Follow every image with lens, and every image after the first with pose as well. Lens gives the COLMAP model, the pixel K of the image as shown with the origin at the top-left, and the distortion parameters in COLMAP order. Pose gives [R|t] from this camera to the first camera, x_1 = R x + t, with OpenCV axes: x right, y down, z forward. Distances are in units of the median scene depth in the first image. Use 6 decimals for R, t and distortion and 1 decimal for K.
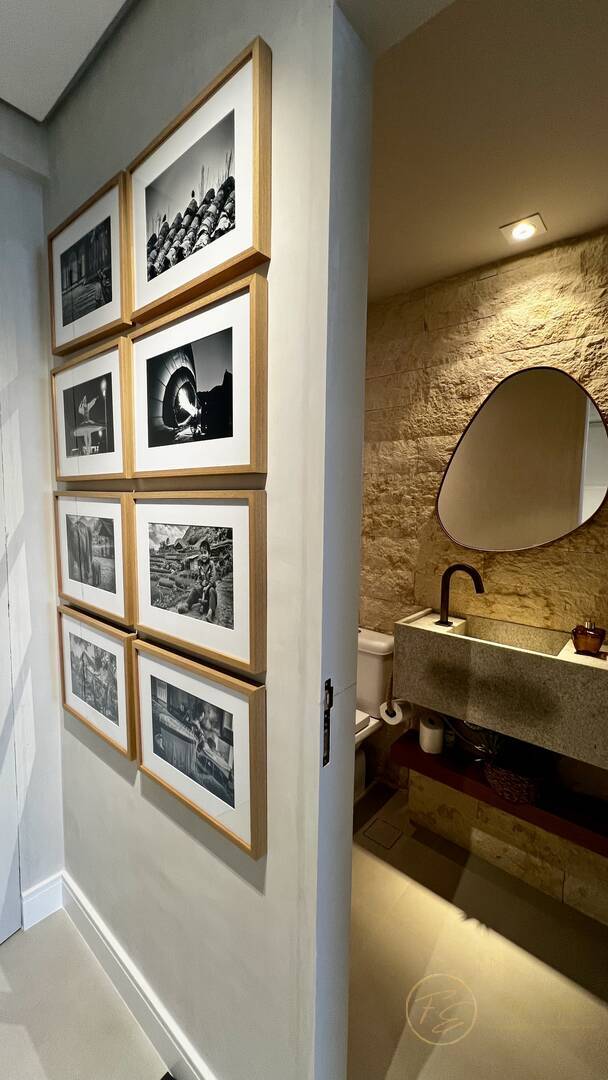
lens RADIAL K [[431.9, 0, 301.8], [0, 431.9, 538.7], [0, 0, 1]] dist [0.002362, -0.000993]
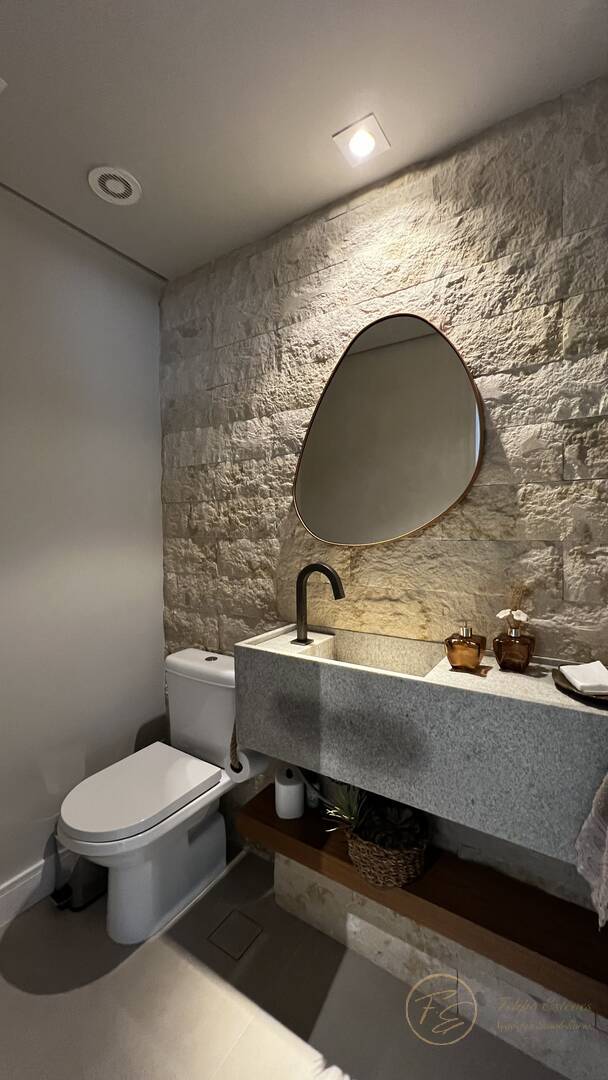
lens RADIAL K [[431.9, 0, 301.5], [0, 431.9, 540.1], [0, 0, 1]] dist [0.002362, -0.000993]
pose [[0.991679, -0.029958, 0.125197, 0.241065], [0.037271, 0.997708, -0.056480, 0.059084], [-0.123218, 0.060677, 0.990523, 0.225761]]
